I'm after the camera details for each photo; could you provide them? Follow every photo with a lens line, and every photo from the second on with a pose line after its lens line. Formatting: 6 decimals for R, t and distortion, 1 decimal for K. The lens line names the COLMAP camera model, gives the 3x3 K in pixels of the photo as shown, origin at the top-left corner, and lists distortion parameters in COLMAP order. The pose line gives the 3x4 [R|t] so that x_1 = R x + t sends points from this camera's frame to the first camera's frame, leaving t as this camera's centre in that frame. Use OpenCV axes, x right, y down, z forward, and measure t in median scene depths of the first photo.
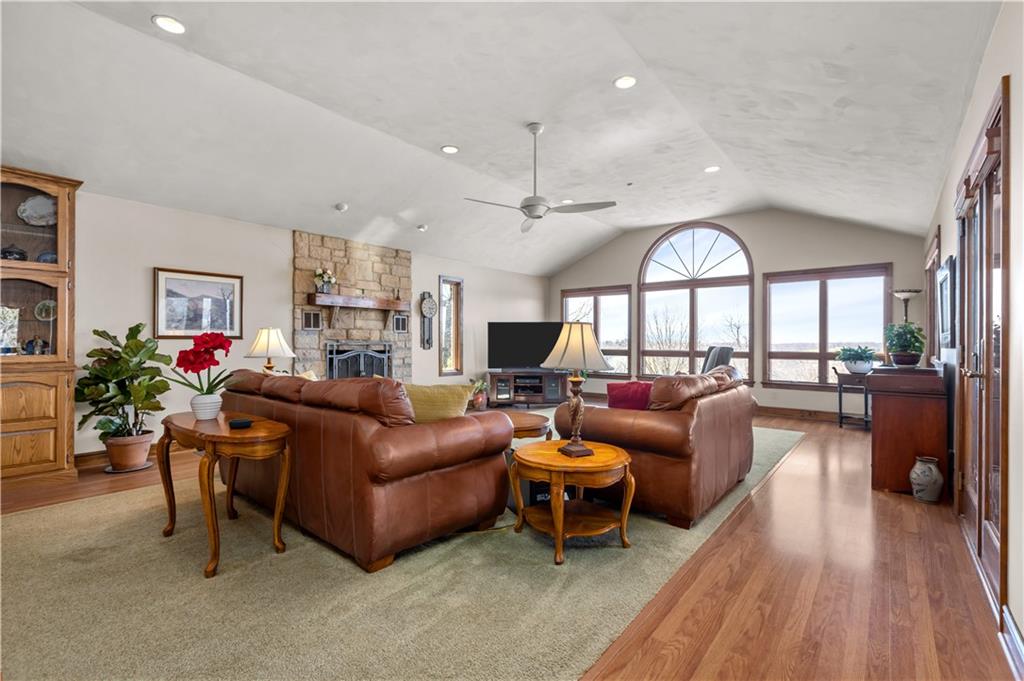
lens RADIAL K [[461.8, 0, 512.0], [0, 461.8, 340.5], [0, 0, 1]] dist [-0.001781, -0.000440]
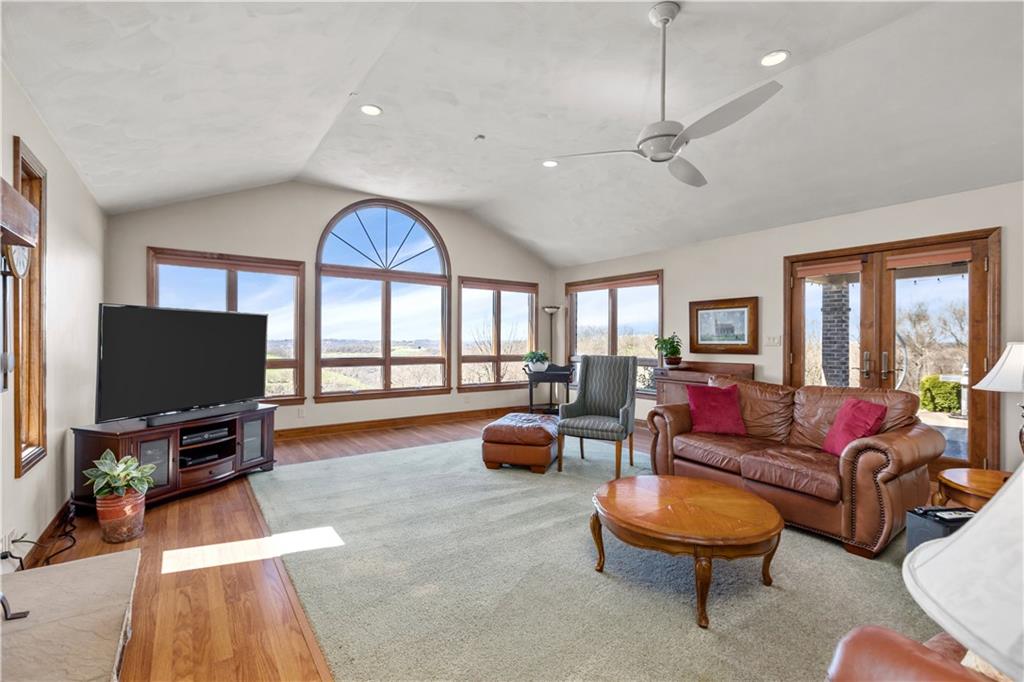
lens RADIAL K [[461.8, 0, 512.0], [0, 461.8, 341.0], [0, 0, 1]] dist [-0.001781, -0.000440]
pose [[0.250215, 0.005336, 0.968175, -0.408710], [0.012048, 0.999890, -0.008625, 0.001797], [-0.968115, 0.013822, 0.250124, 0.709833]]
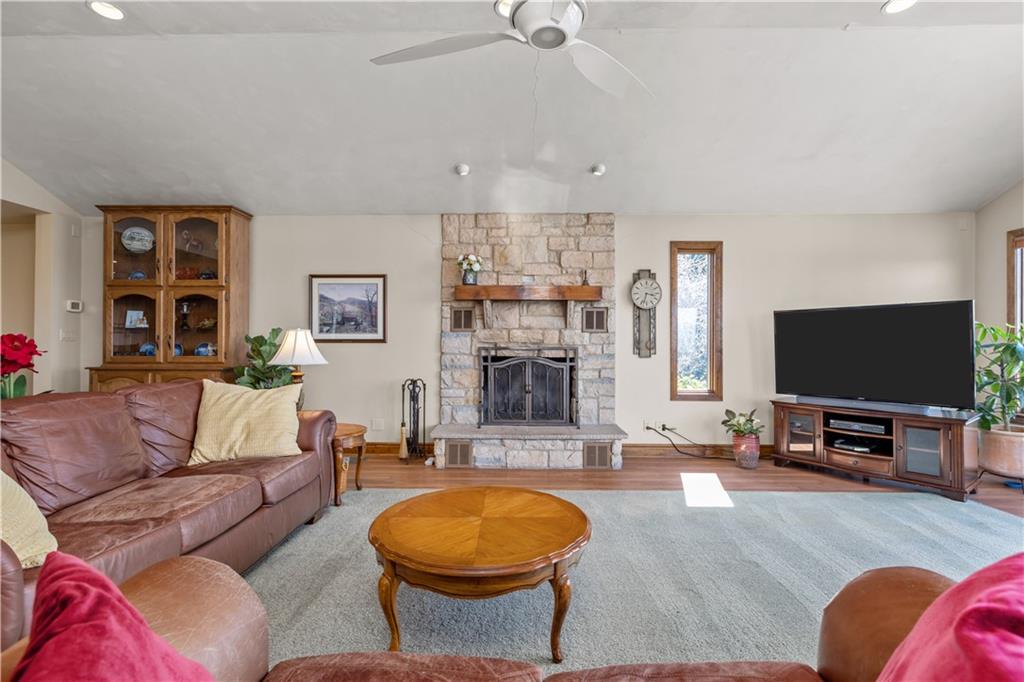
lens RADIAL K [[461.8, 0, 512.0], [0, 461.8, 341.0], [0, 0, 1]] dist [-0.001781, -0.000440]
pose [[0.619352, -0.004287, -0.785101, 0.233212], [0.000993, 0.999989, -0.004677, -0.001072], [0.785113, 0.002117, 0.619350, 0.490812]]
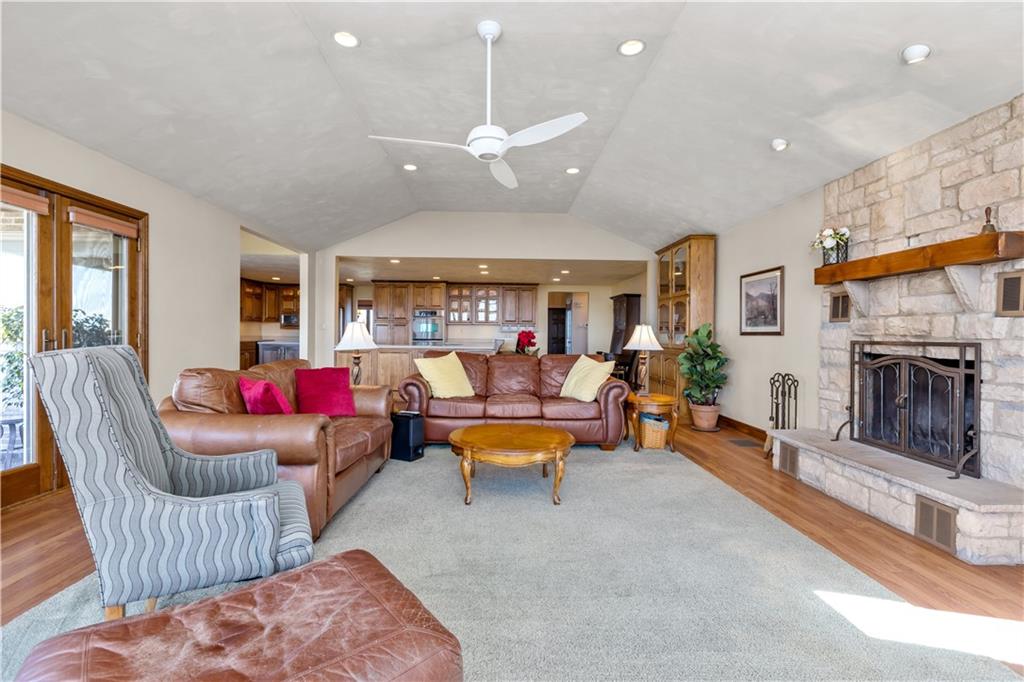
lens RADIAL K [[461.8, 0, 512.0], [0, 461.8, 341.0], [0, 0, 1]] dist [-0.001781, -0.000440]
pose [[-0.751094, 0.001992, -0.660193, 0.322705], [-0.007310, 0.999909, 0.011334, 0.001613], [0.660155, 0.013339, -0.751011, 1.043304]]
